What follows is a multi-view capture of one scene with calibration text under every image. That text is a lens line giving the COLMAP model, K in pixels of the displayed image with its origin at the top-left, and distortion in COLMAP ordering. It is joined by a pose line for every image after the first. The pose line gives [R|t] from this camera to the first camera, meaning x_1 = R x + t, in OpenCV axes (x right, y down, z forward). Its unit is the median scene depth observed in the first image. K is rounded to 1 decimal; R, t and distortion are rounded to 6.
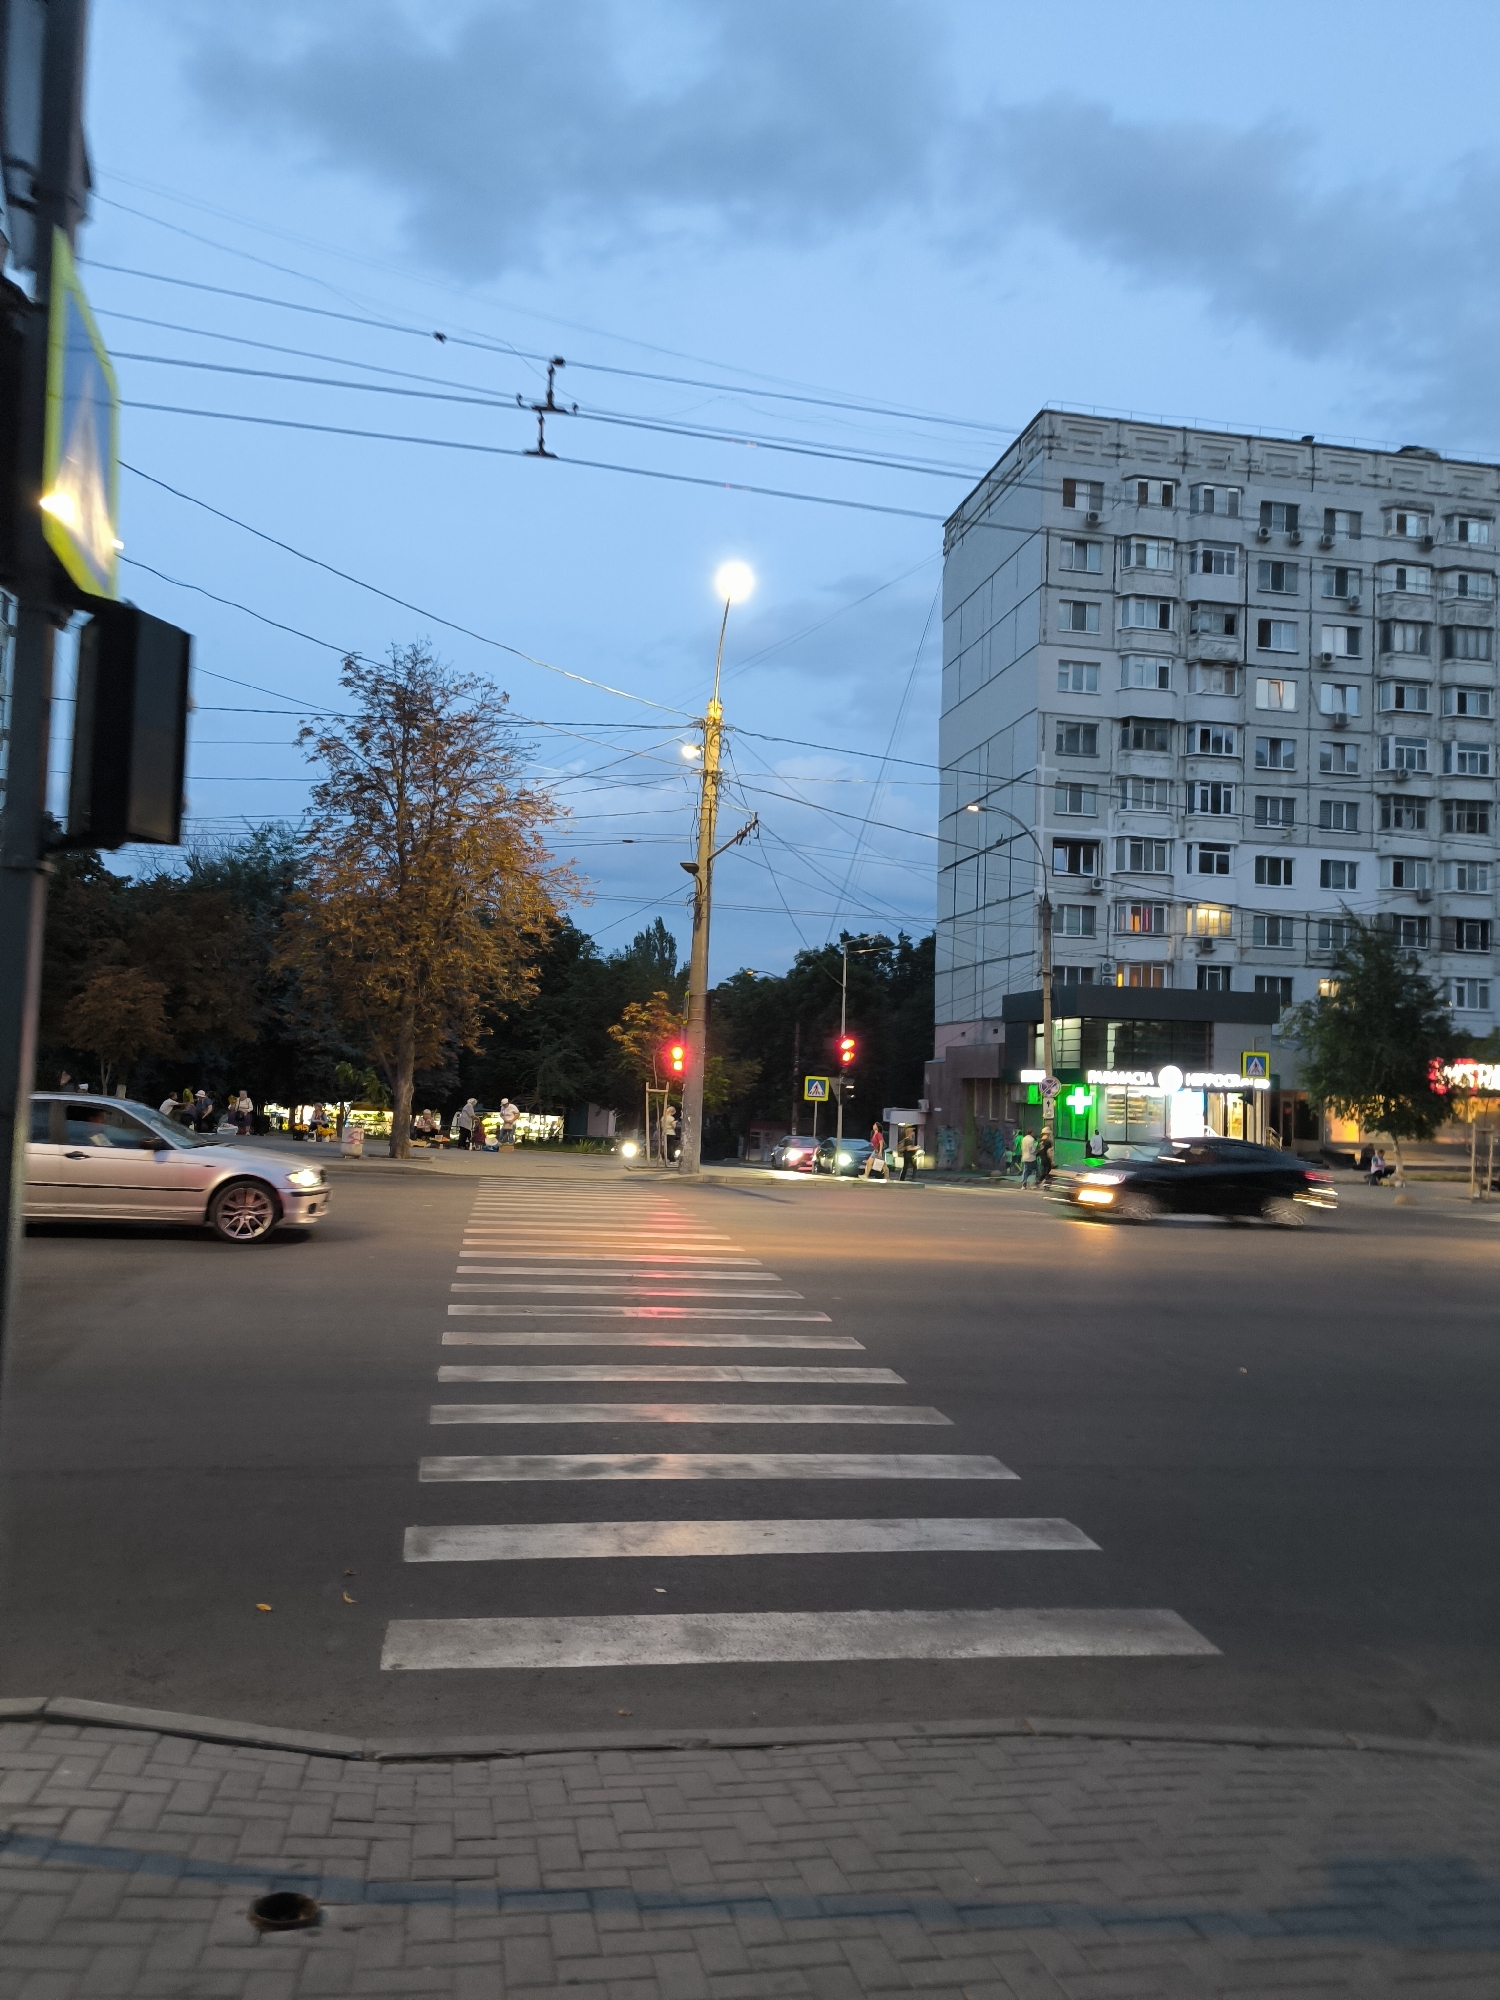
lens RADIAL K [[1385.1, 0, 742.9], [0, 1385.1, 998.3], [0, 0, 1]] dist [0.080246, -0.084295]
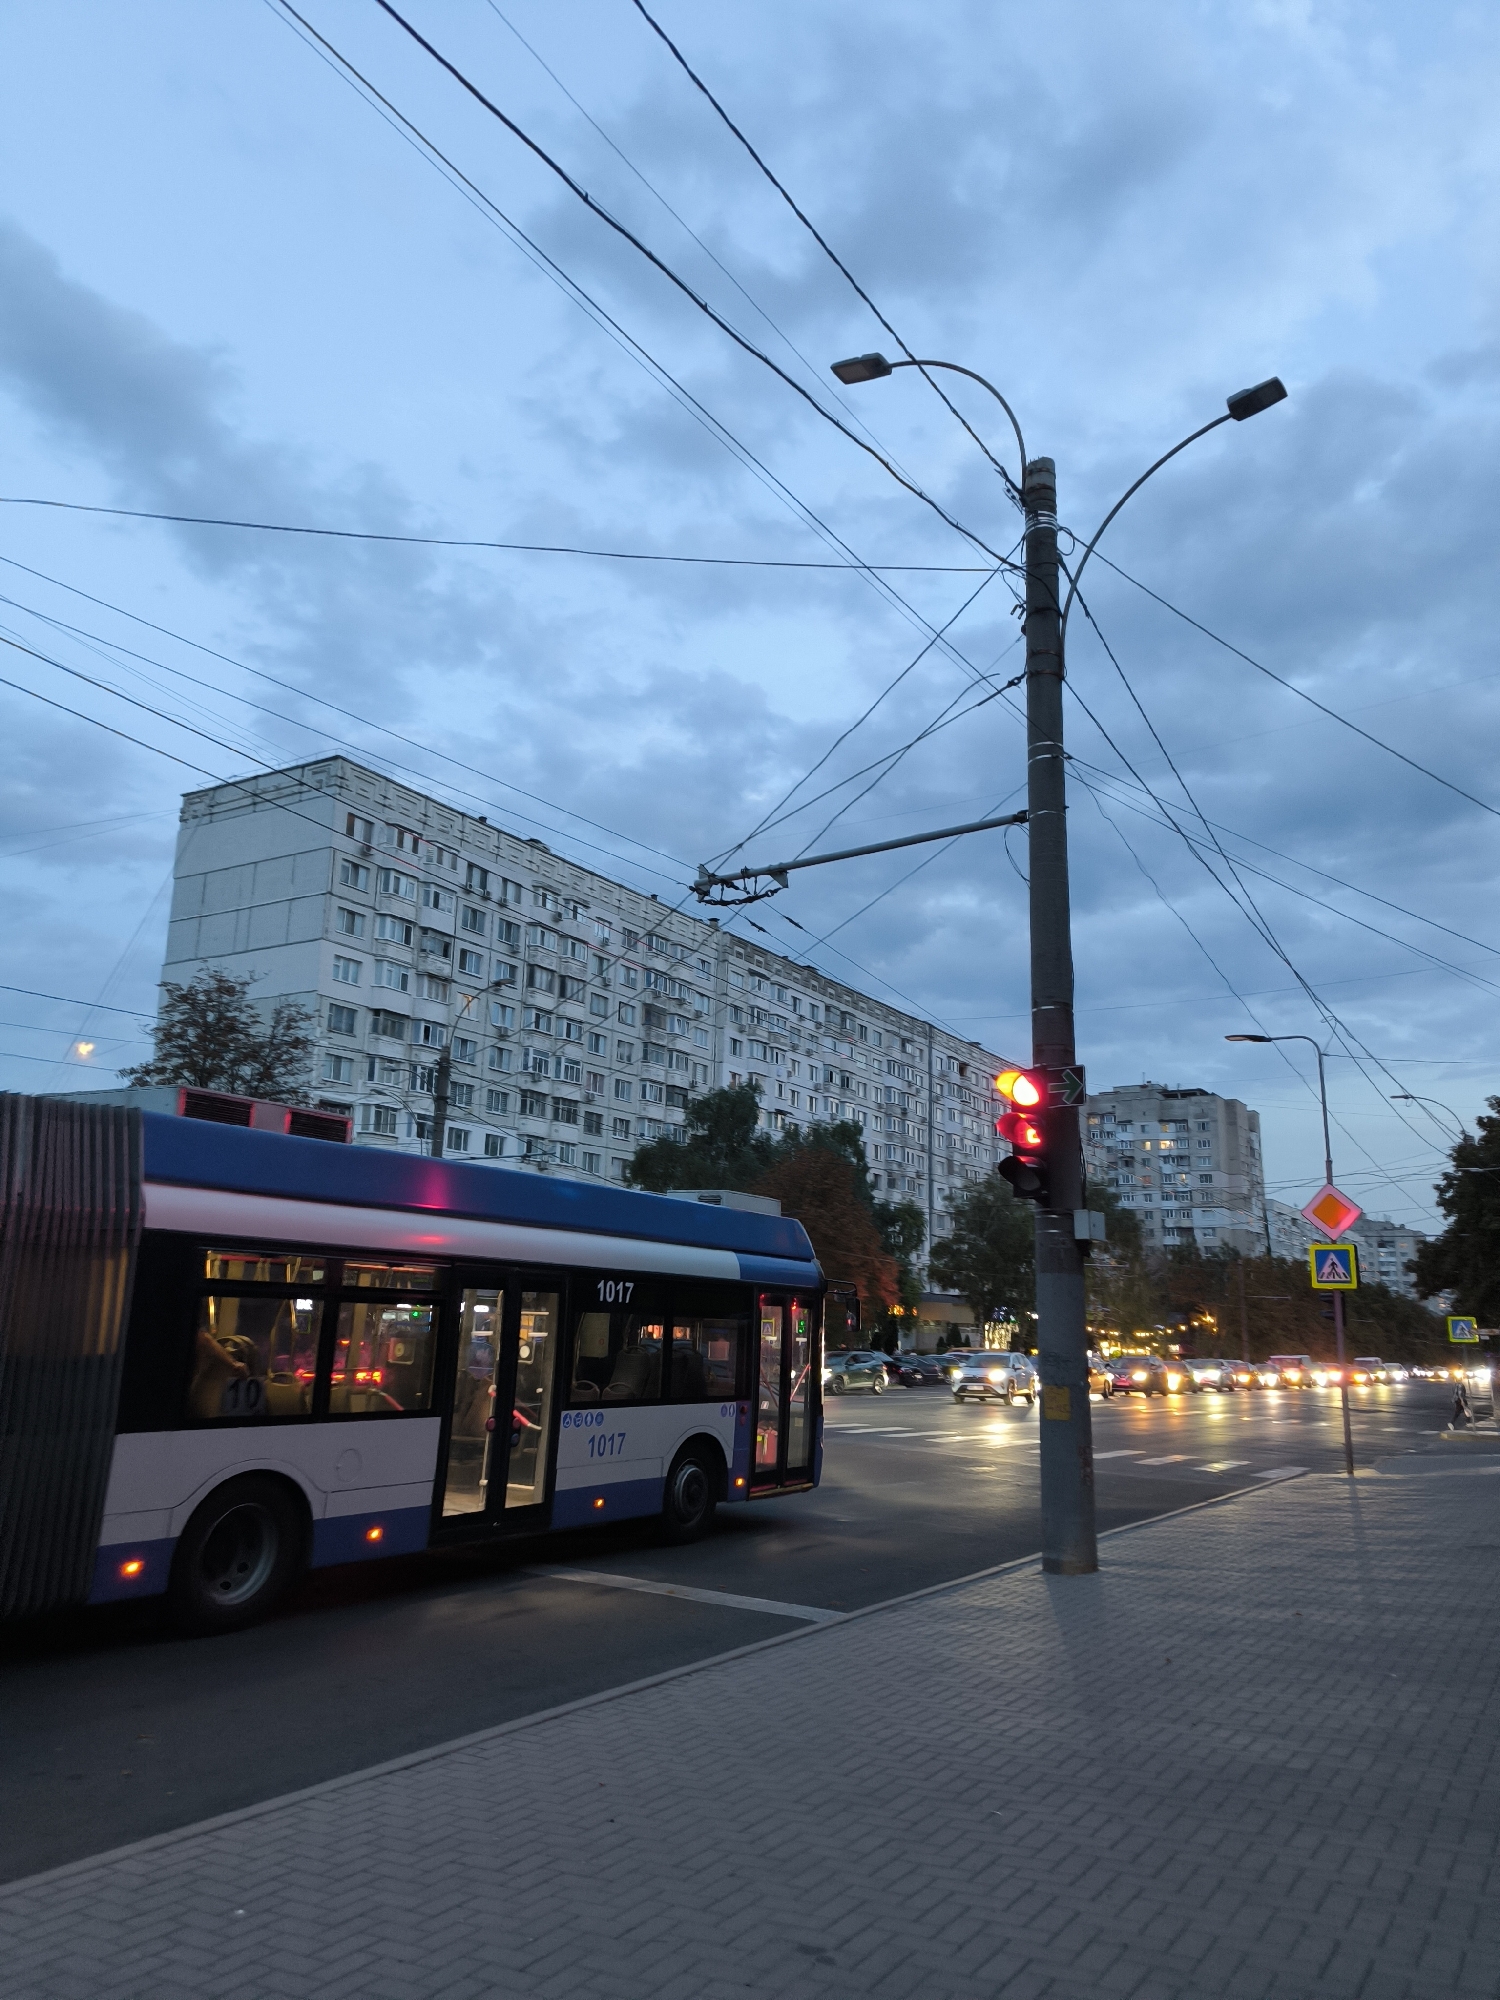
lens RADIAL K [[1385.1, 0, 742.9], [0, 1385.1, 998.3], [0, 0, 1]] dist [0.080246, -0.084295]
pose [[0.679172, 0.152291, 0.718006, -0.397115], [-0.050620, 0.985627, -0.161173, -0.025151], [-0.732231, 0.073119, 0.677119, -0.085951]]
